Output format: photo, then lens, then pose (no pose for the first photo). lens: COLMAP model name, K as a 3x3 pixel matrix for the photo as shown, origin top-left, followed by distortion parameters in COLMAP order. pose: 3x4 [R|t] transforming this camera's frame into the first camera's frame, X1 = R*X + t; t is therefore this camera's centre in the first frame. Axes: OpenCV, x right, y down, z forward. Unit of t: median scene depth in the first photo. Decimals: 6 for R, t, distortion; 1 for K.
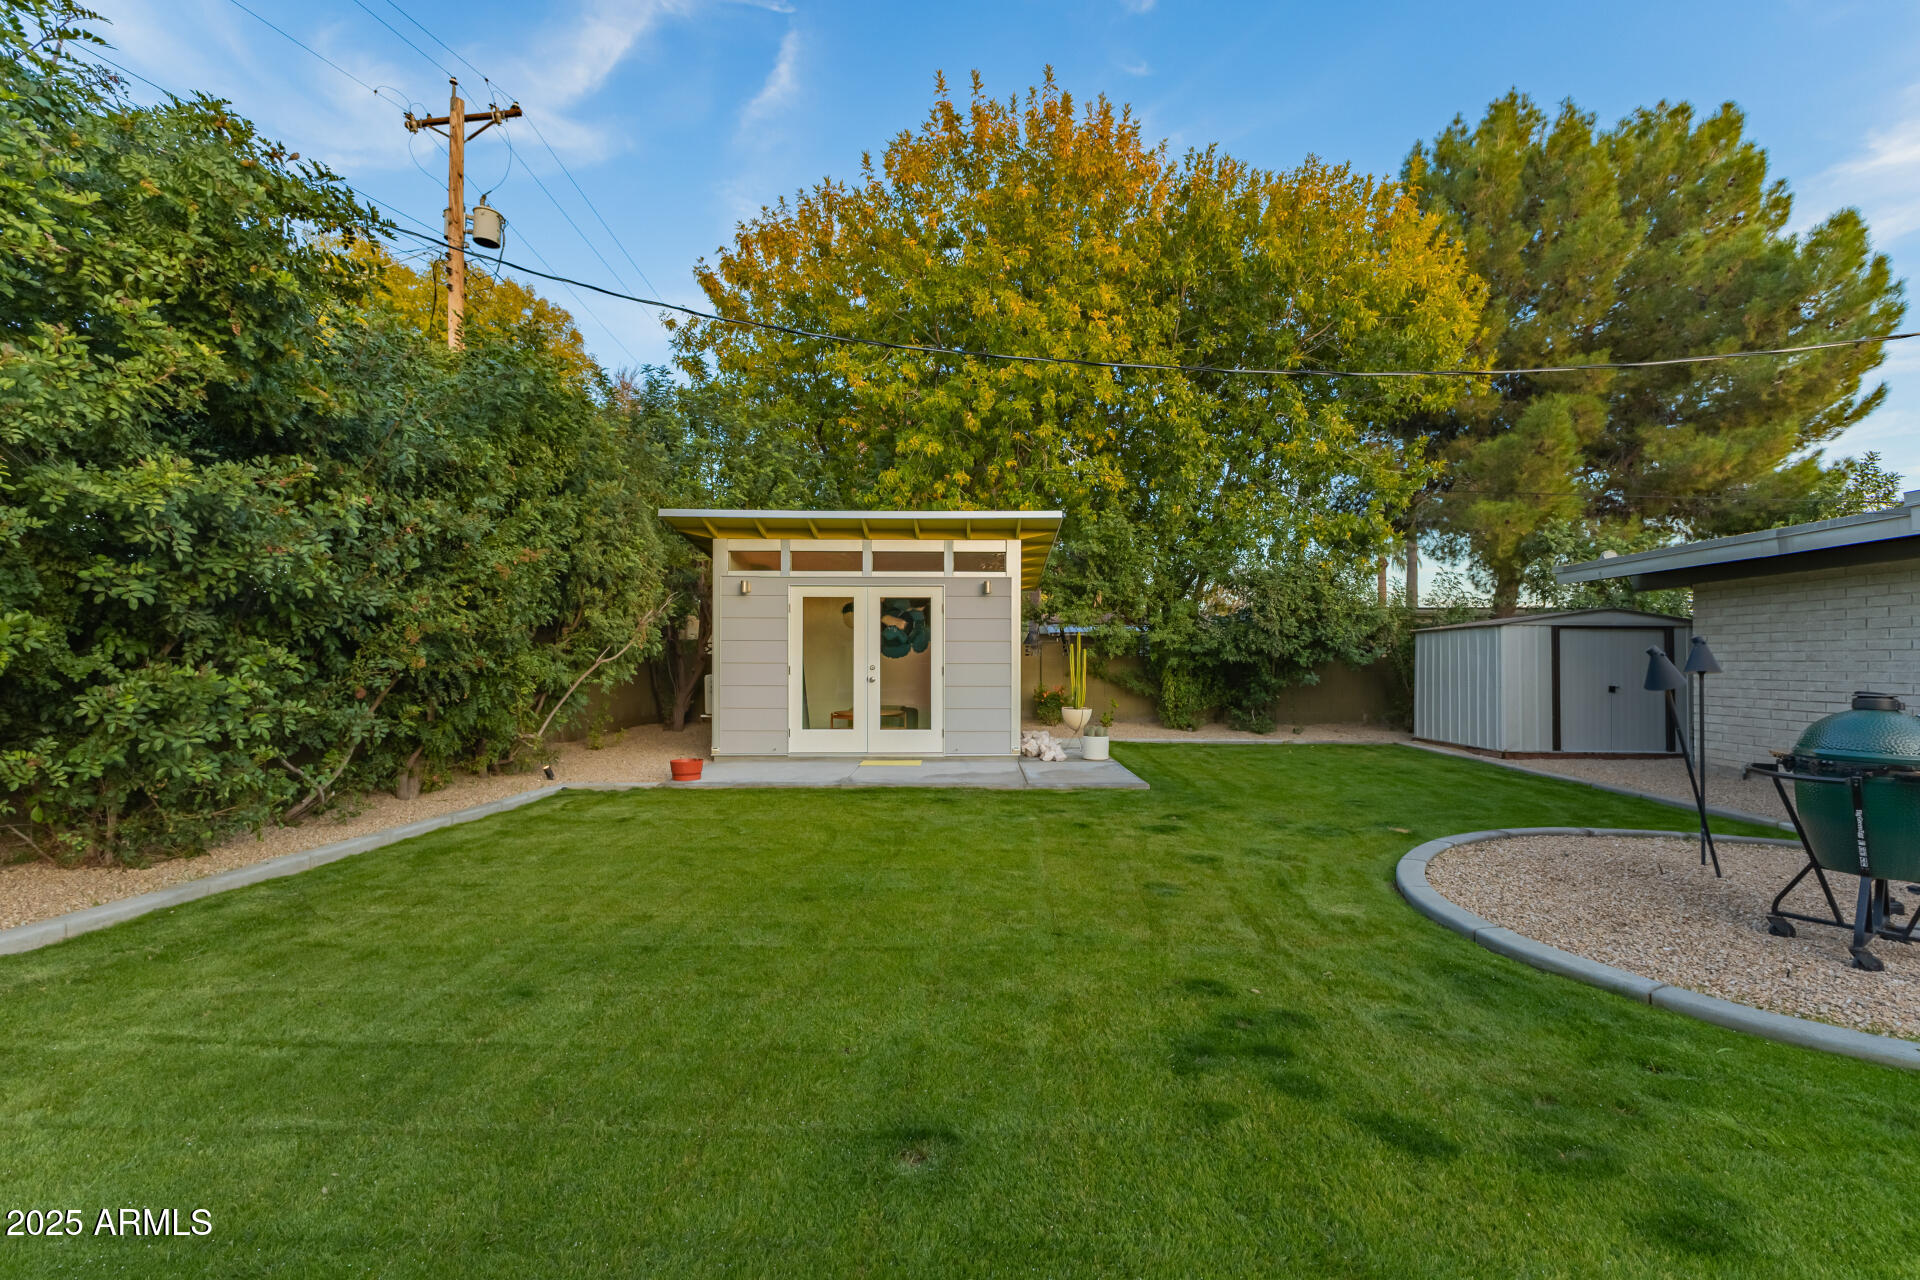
lens RADIAL K [[863.6, 0, 1010.4], [0, 863.6, 639.4], [0, 0, 1]] dist [0.019091, 0.000228]
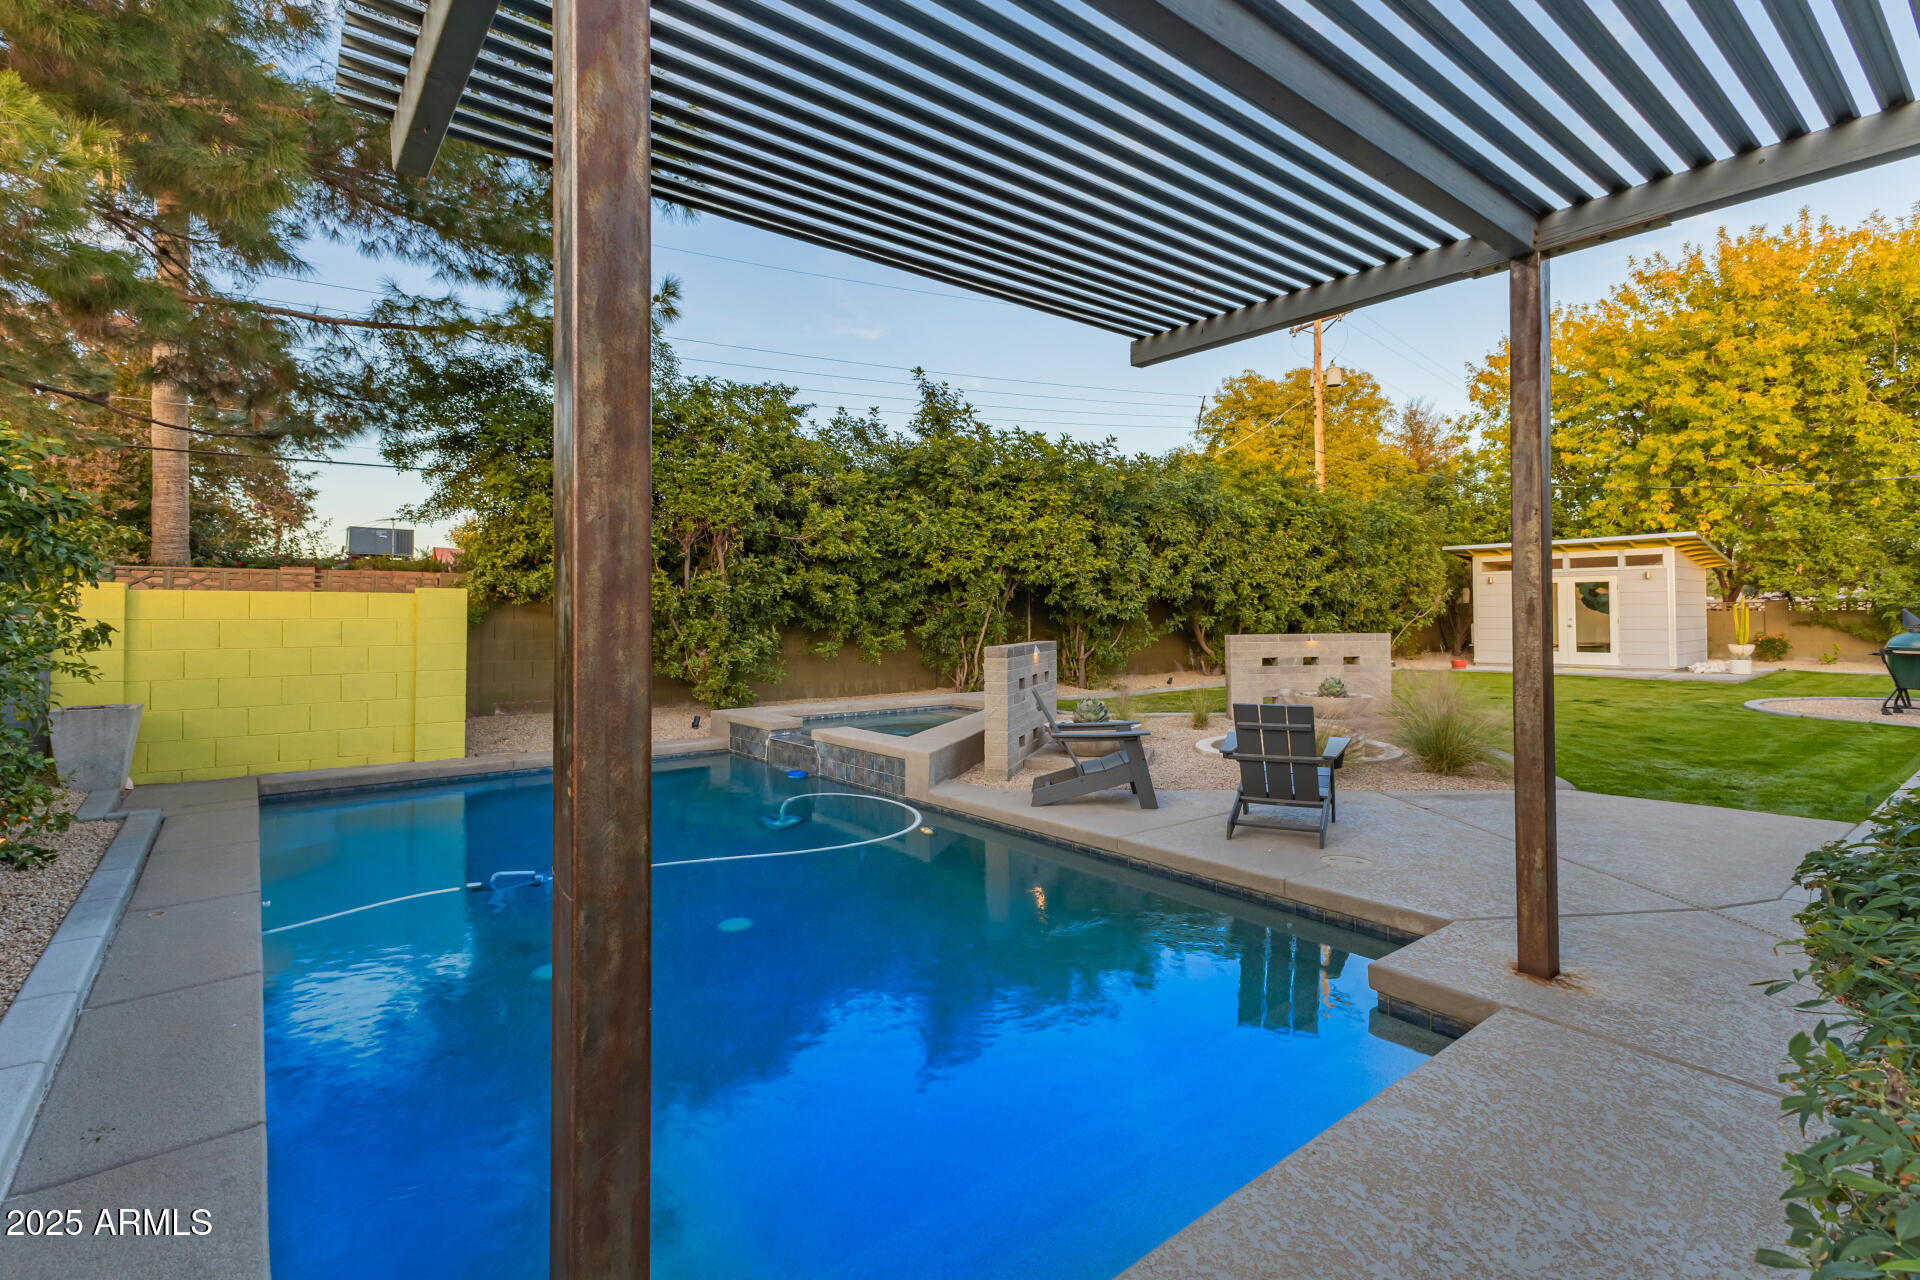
lens RADIAL K [[855.8, 0, 850.3], [0, 855.8, 614.7], [0, 0, 1]] dist [0.000820, 0.000039]
pose [[0.545998, -0.008860, -0.837739, 0.557081], [0.028364, 0.999566, 0.007914, -0.037309], [0.837306, -0.028083, 0.546013, -1.365769]]
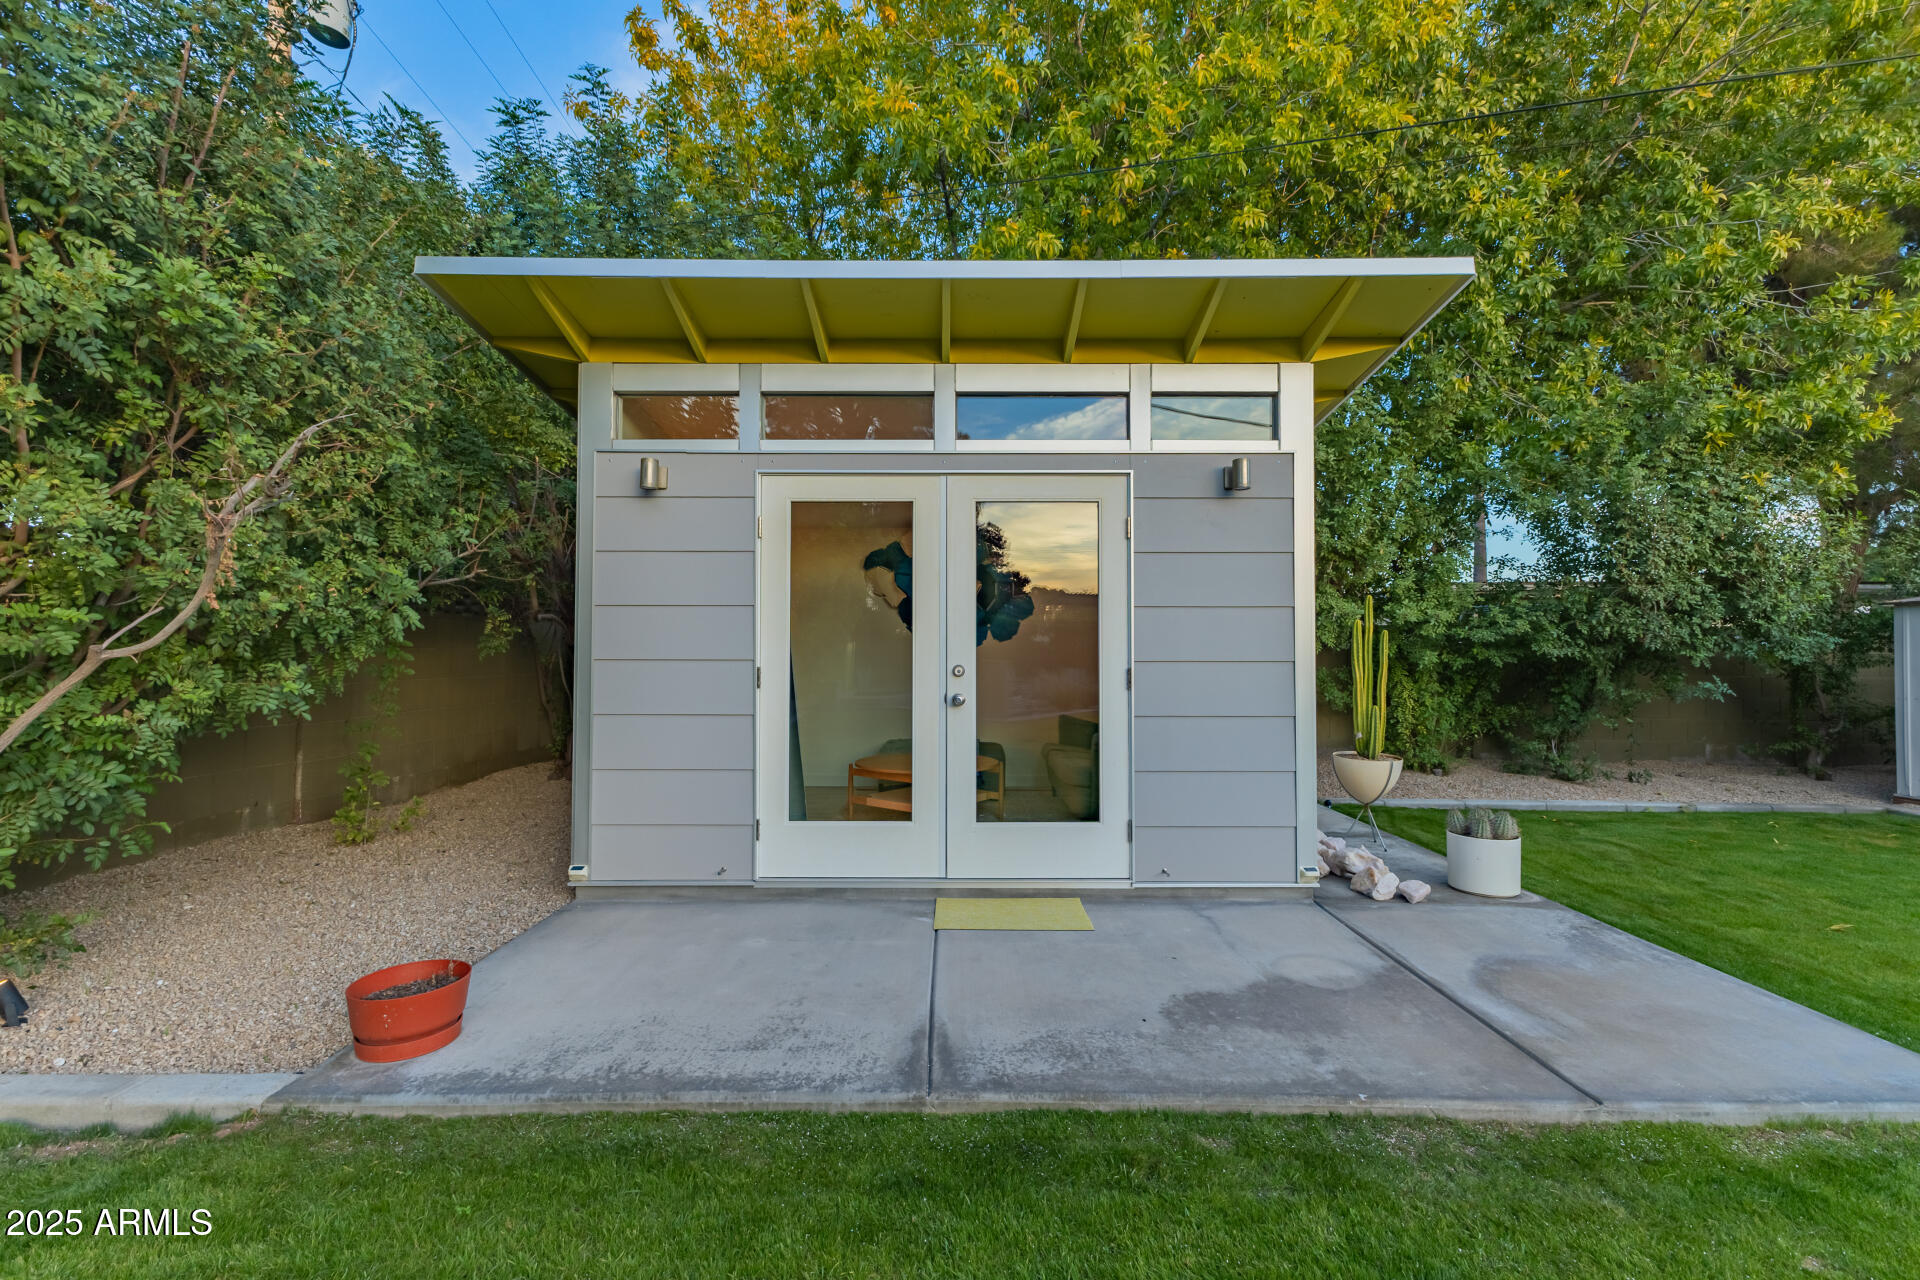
lens RADIAL K [[807.5, 0, 960.0], [0, 807.5, 640.0], [0, 0, 1]] dist [0.001605, 0.000141]
pose [[0.999272, 0.000119, -0.038140, -0.142329], [-0.000012, 0.999996, 0.002805, 0.016534], [0.038140, -0.002803, 0.999268, 0.608523]]
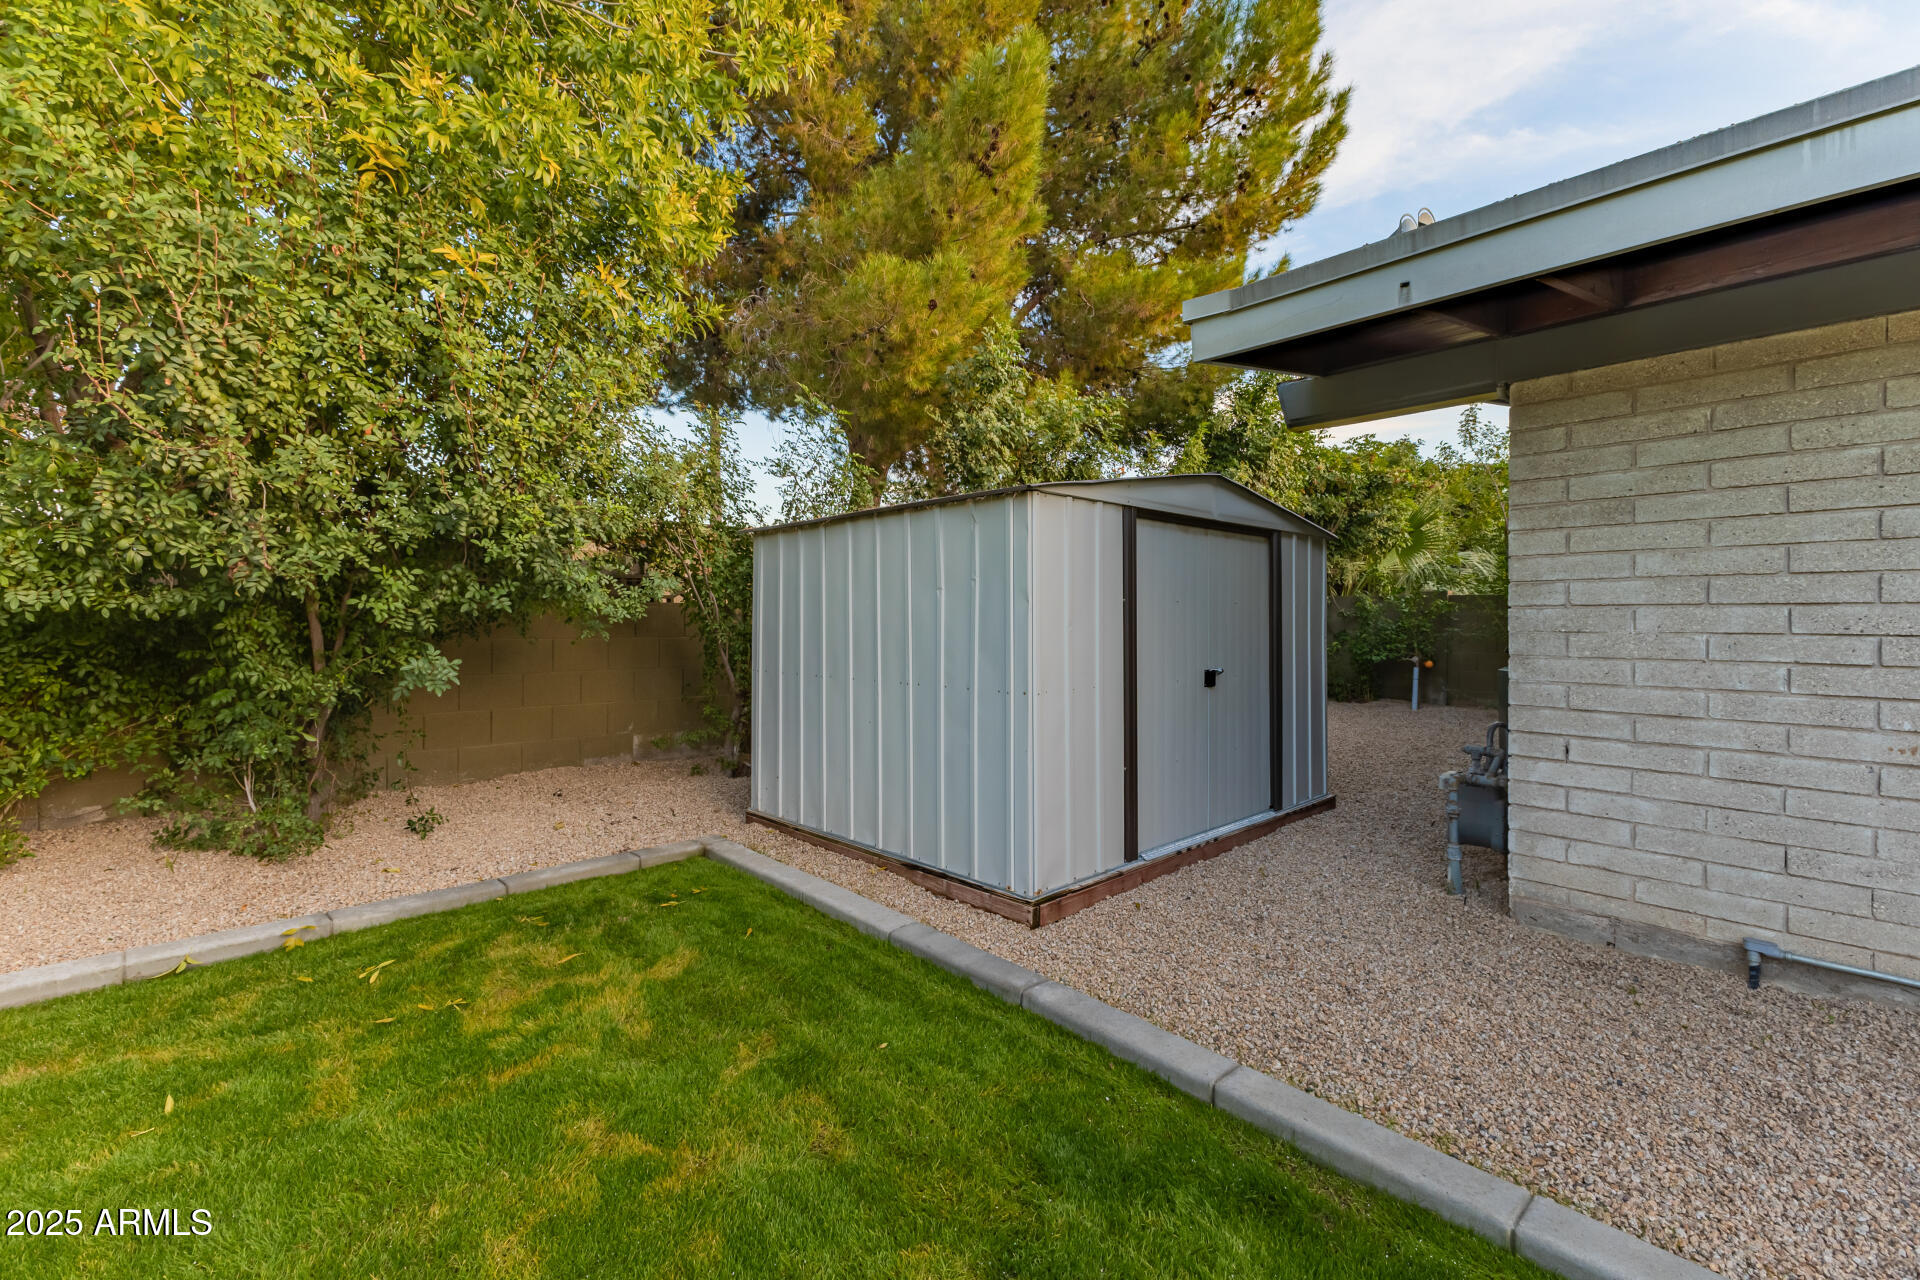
lens RADIAL K [[807.5, 0, 960.0], [0, 807.5, 640.0], [0, 0, 1]] dist [0.001605, 0.000141]
pose [[0.754593, -0.021745, 0.655832, 0.395175], [-0.013858, 0.998700, 0.049058, 0.025186], [-0.656046, -0.046107, 0.753311, 0.883542]]
